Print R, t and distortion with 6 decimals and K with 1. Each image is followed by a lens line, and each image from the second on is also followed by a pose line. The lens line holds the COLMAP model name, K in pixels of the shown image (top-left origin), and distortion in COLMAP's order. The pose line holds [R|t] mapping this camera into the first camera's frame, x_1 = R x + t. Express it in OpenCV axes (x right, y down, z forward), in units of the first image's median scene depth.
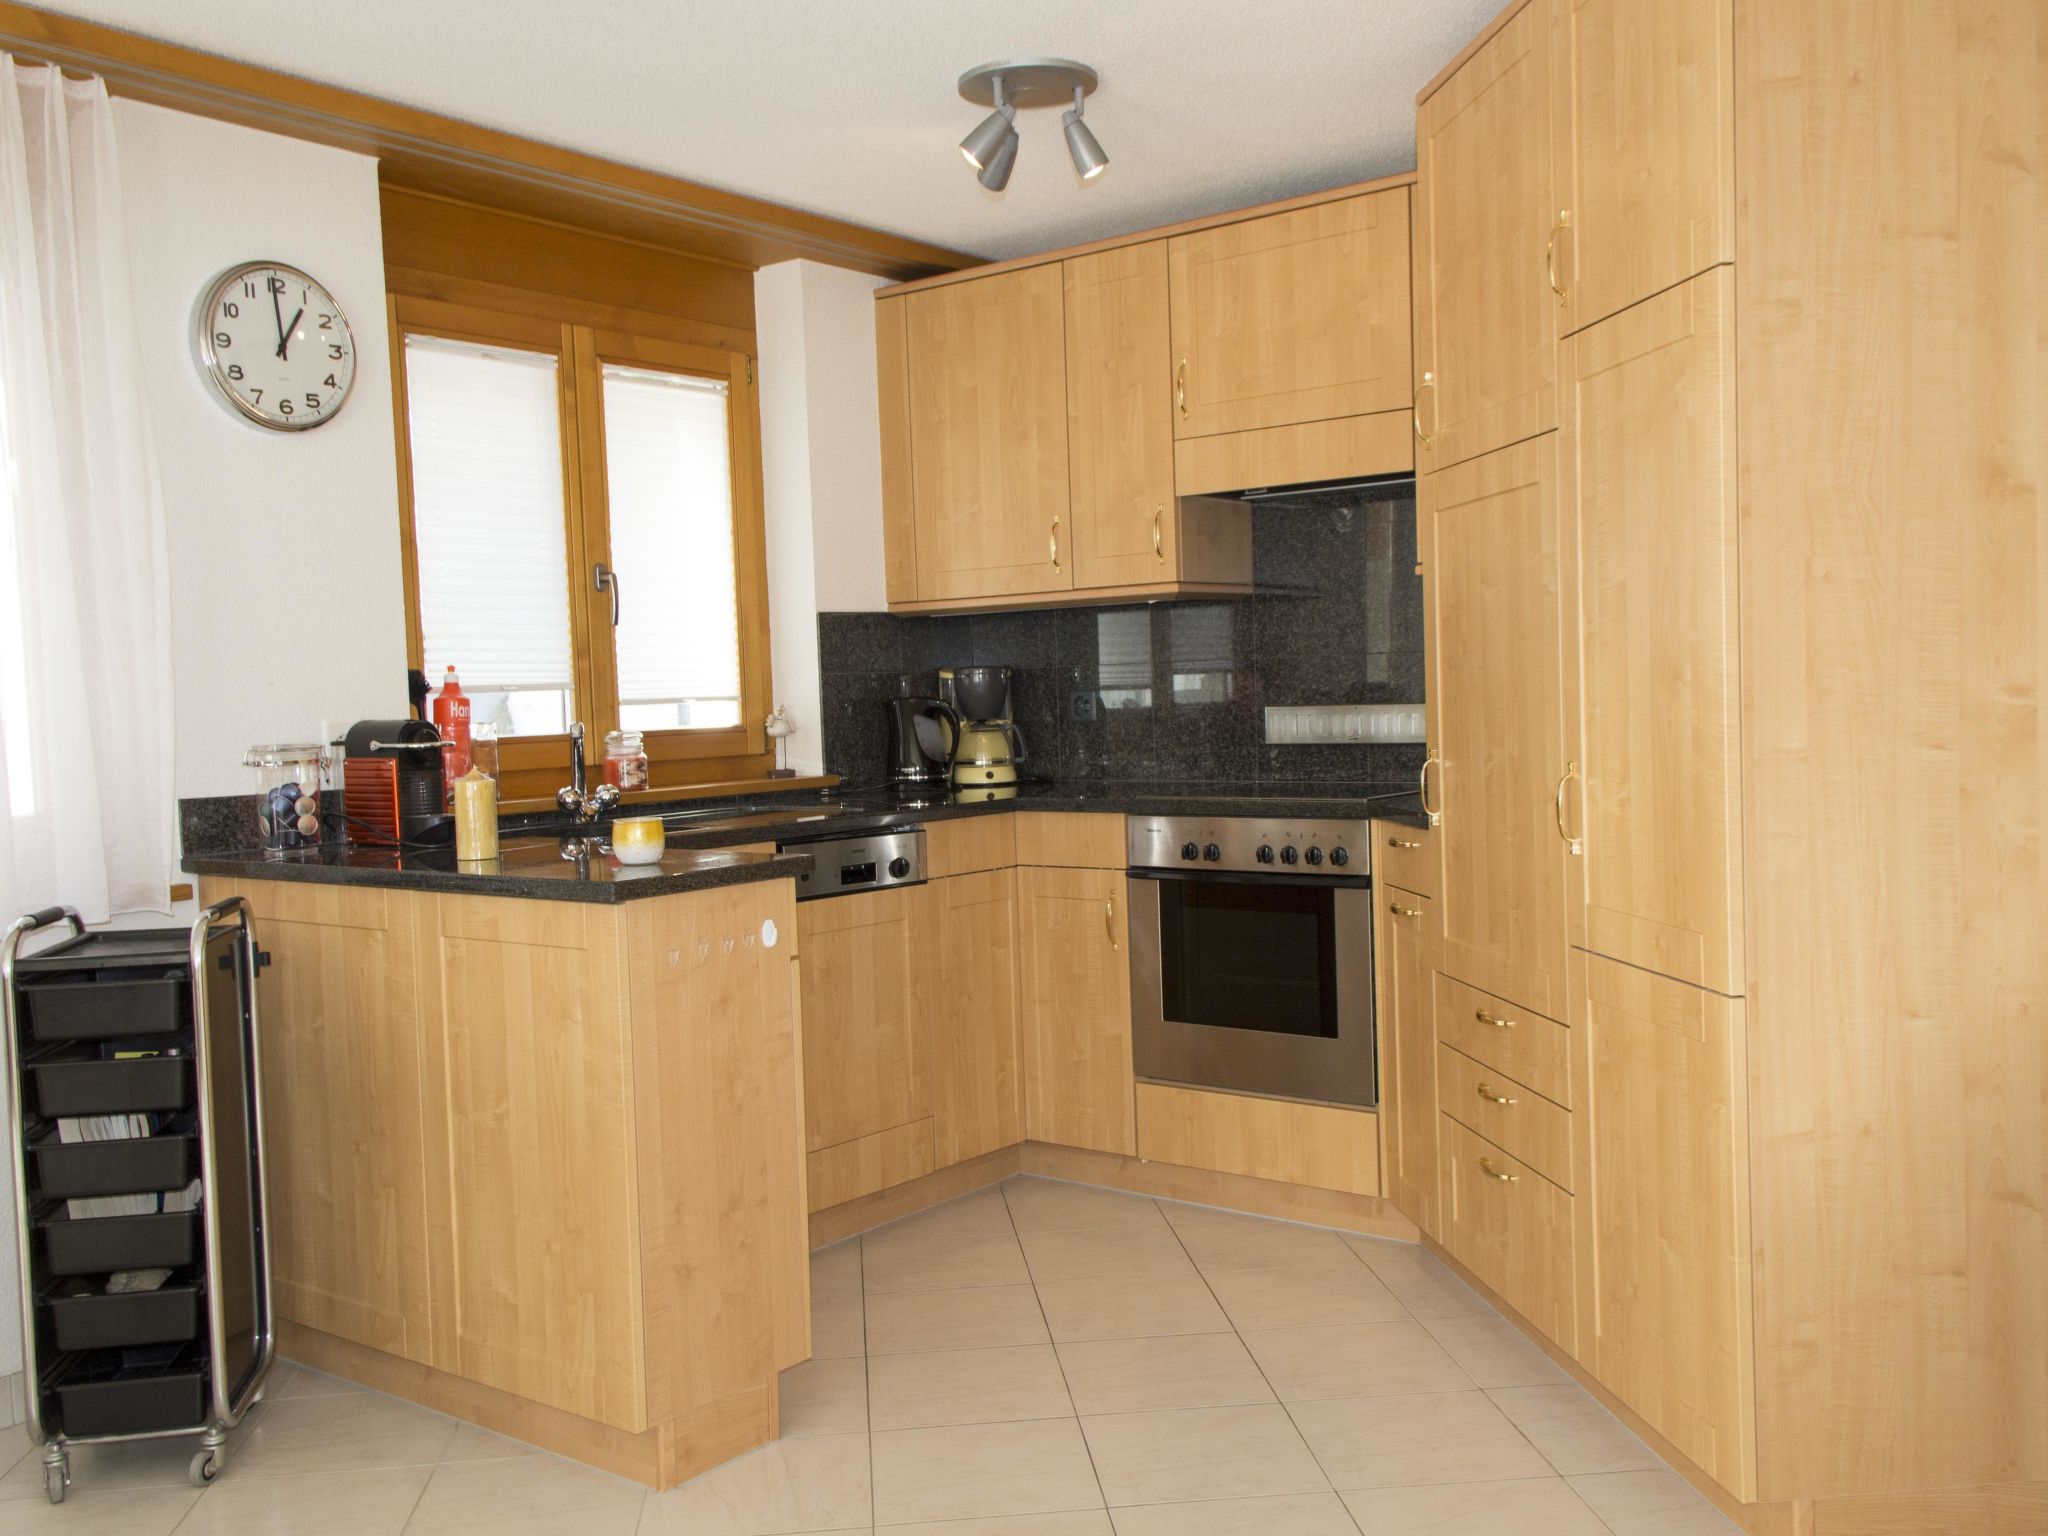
lens RADIAL K [[1845.9, 0, 1024.0], [0, 1845.9, 768.0], [0, 0, 1]] dist [0.073544, -0.108440]
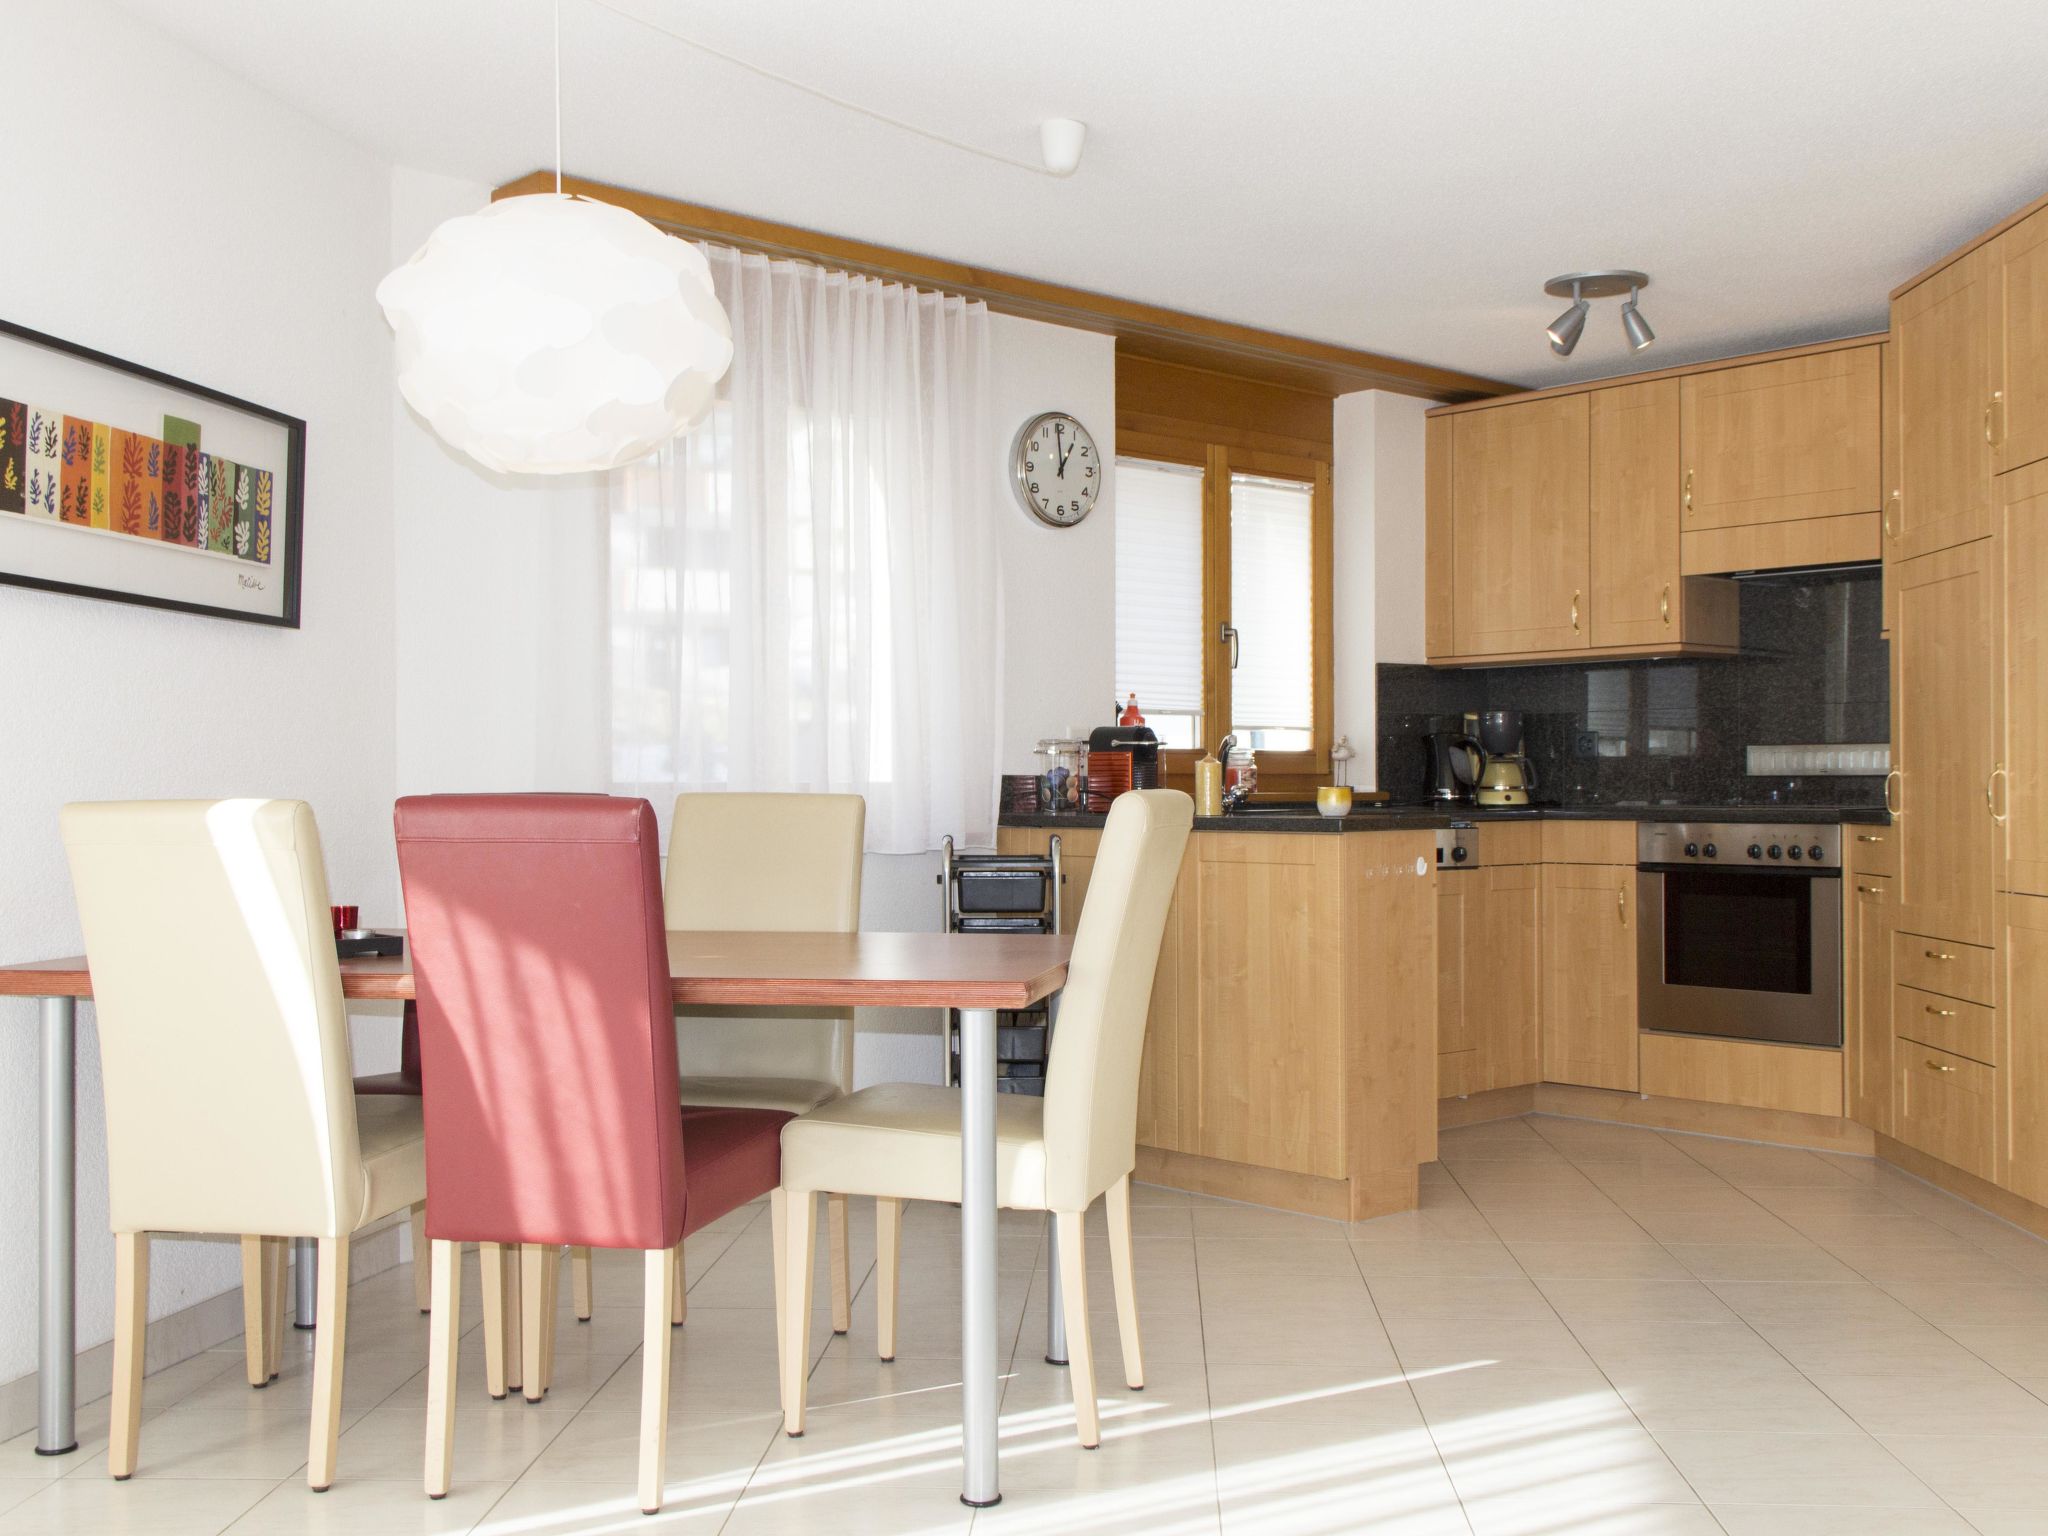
lens RADIAL K [[2031.7, 0, 1024.0], [0, 2031.7, 768.0], [0, 0, 1]] dist [0.042212, -0.085944]
pose [[0.983963, 0.028680, -0.176053, -0.124205], [-0.036811, 0.998392, -0.043097, 0.069261], [0.174534, 0.048887, 0.983437, -0.502101]]
